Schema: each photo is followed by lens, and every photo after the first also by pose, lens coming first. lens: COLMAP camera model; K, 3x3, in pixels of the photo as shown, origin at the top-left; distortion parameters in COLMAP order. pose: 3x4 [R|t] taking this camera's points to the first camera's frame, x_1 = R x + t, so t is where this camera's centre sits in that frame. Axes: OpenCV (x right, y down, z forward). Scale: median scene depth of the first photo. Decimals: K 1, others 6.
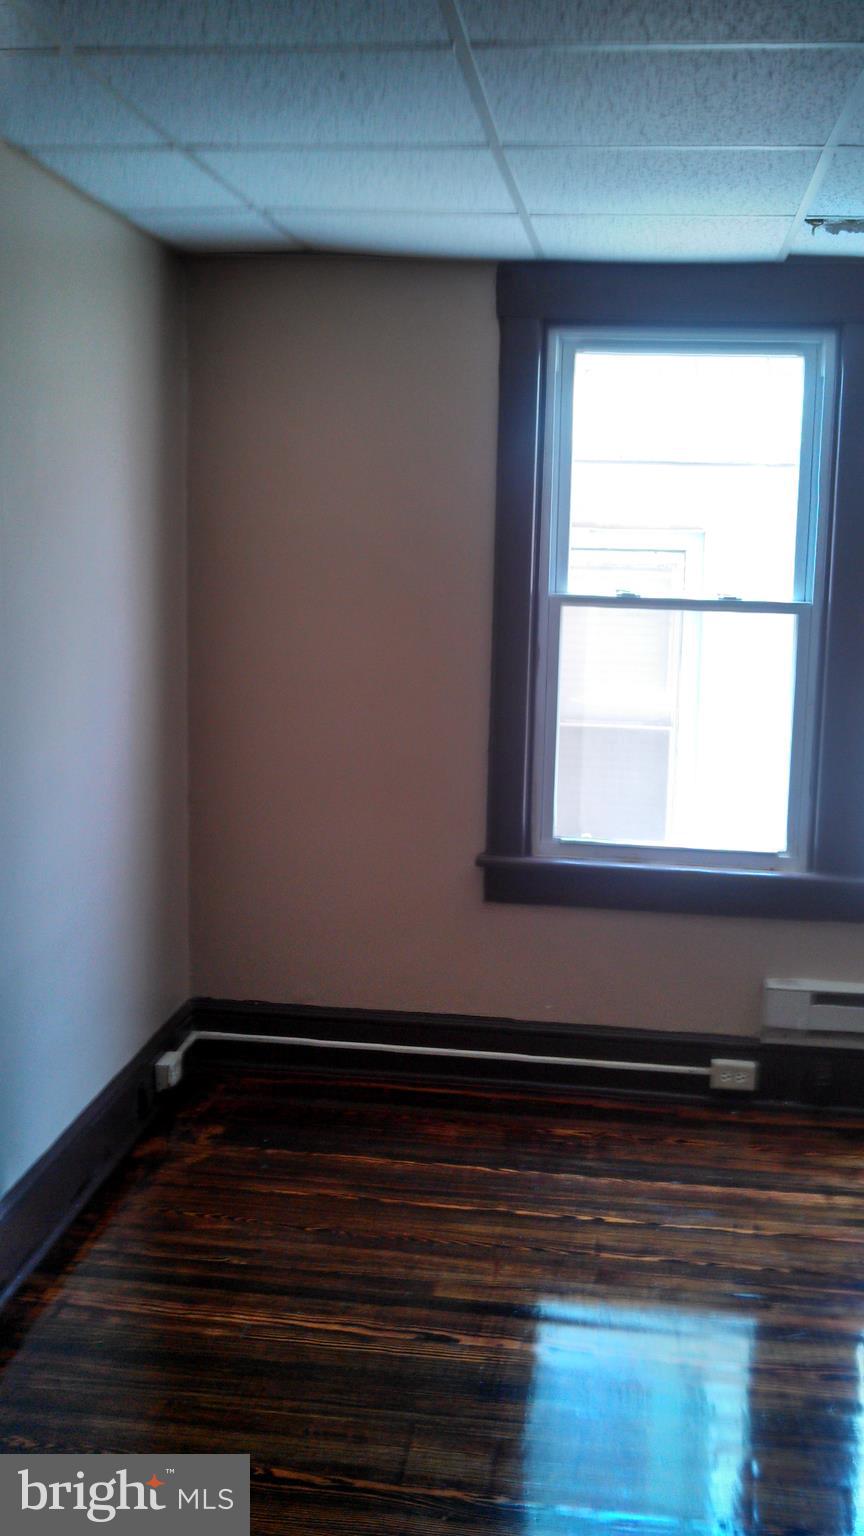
lens RADIAL K [[1493.4, 0, 458.9], [0, 1493.4, 743.5], [0, 0, 1]] dist [0.011715, -0.008124]
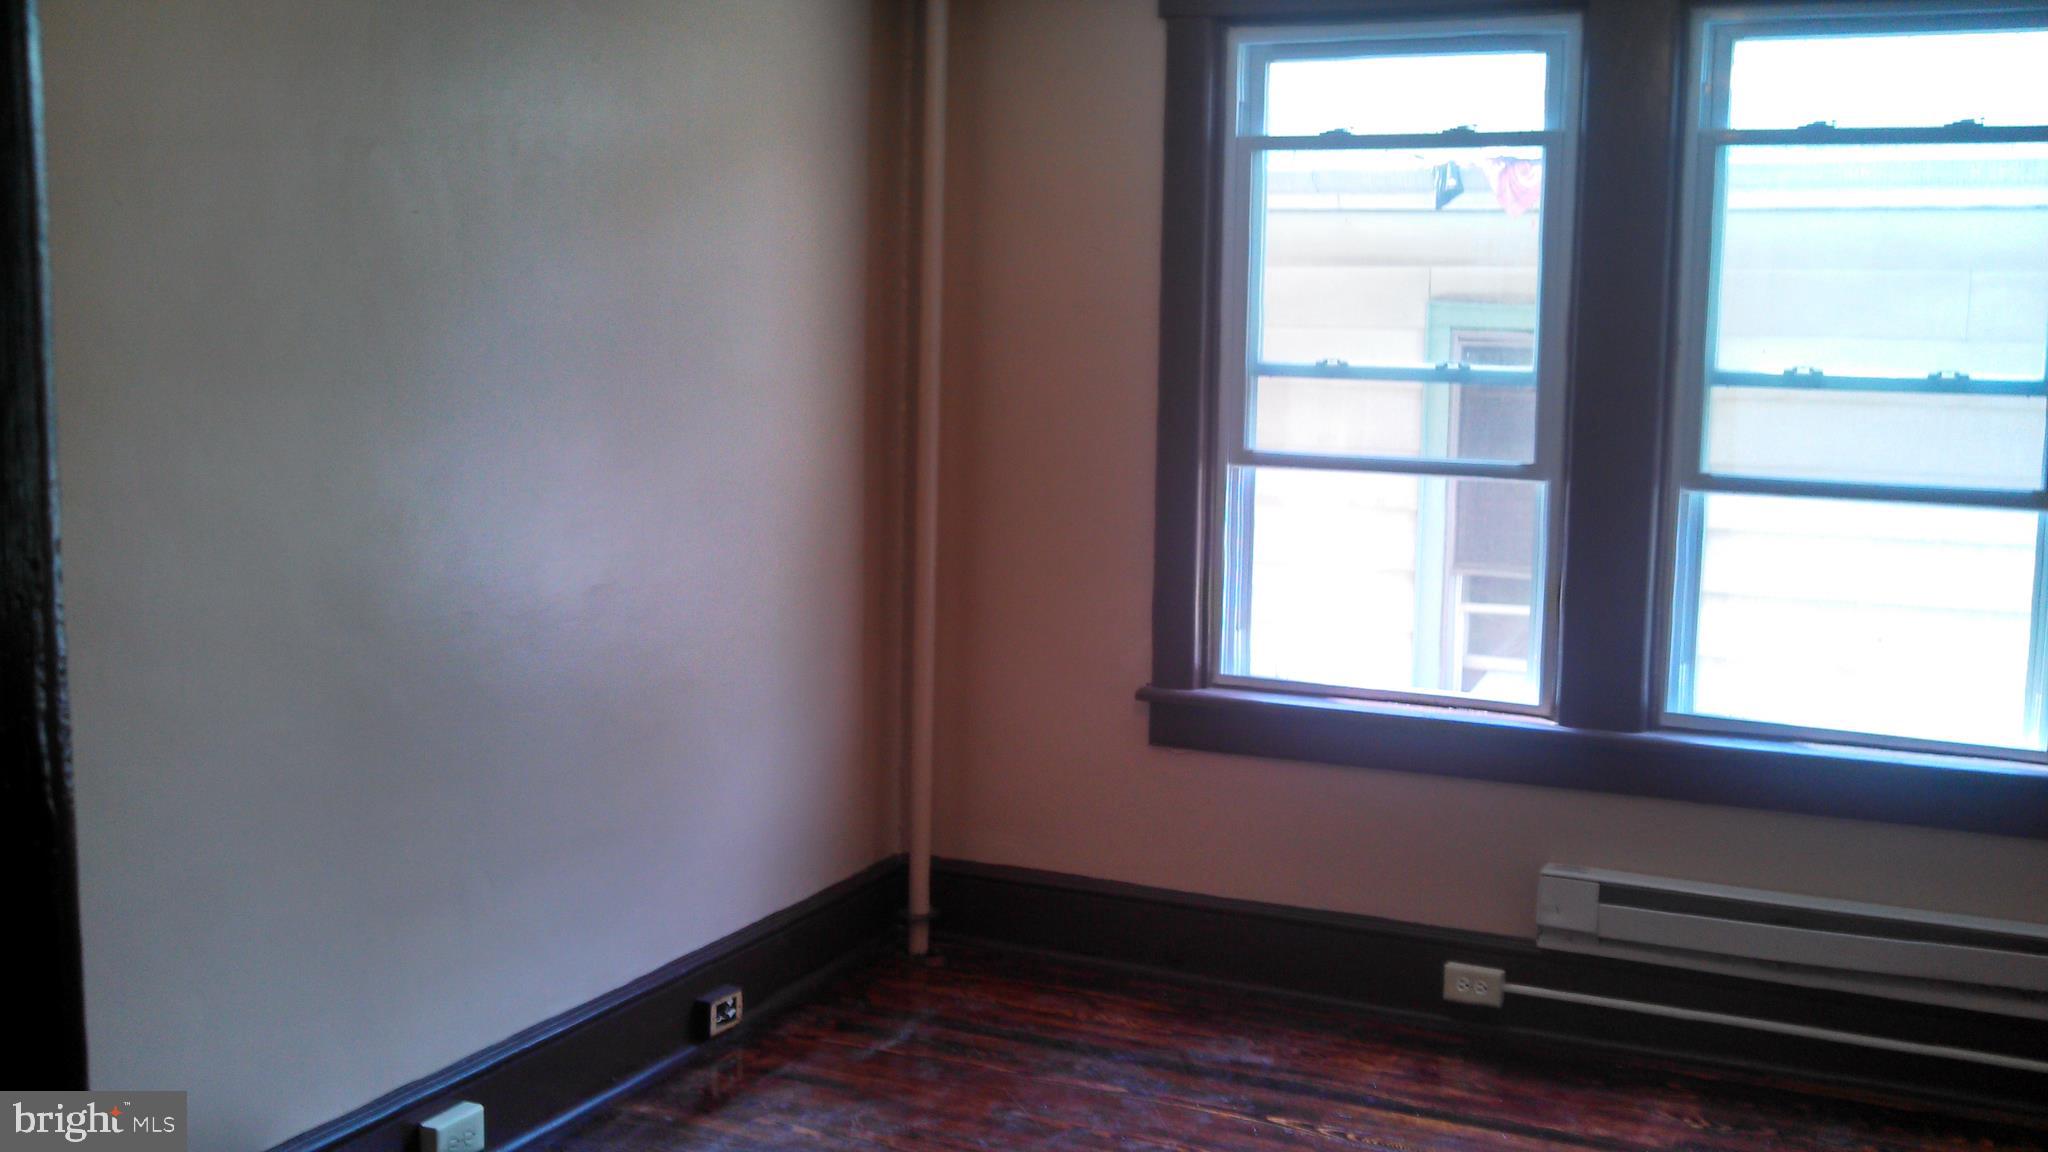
lens RADIAL K [[1935.3, 0, 1024.0], [0, 1935.3, 576.0], [0, 0, 1]] dist [0.000705, 0.001514]
pose [[0.958338, 0.018597, -0.285030, 0.250064], [-0.017733, 0.999827, 0.005611, 0.010076], [0.285085, -0.000323, 0.958502, -0.026877]]
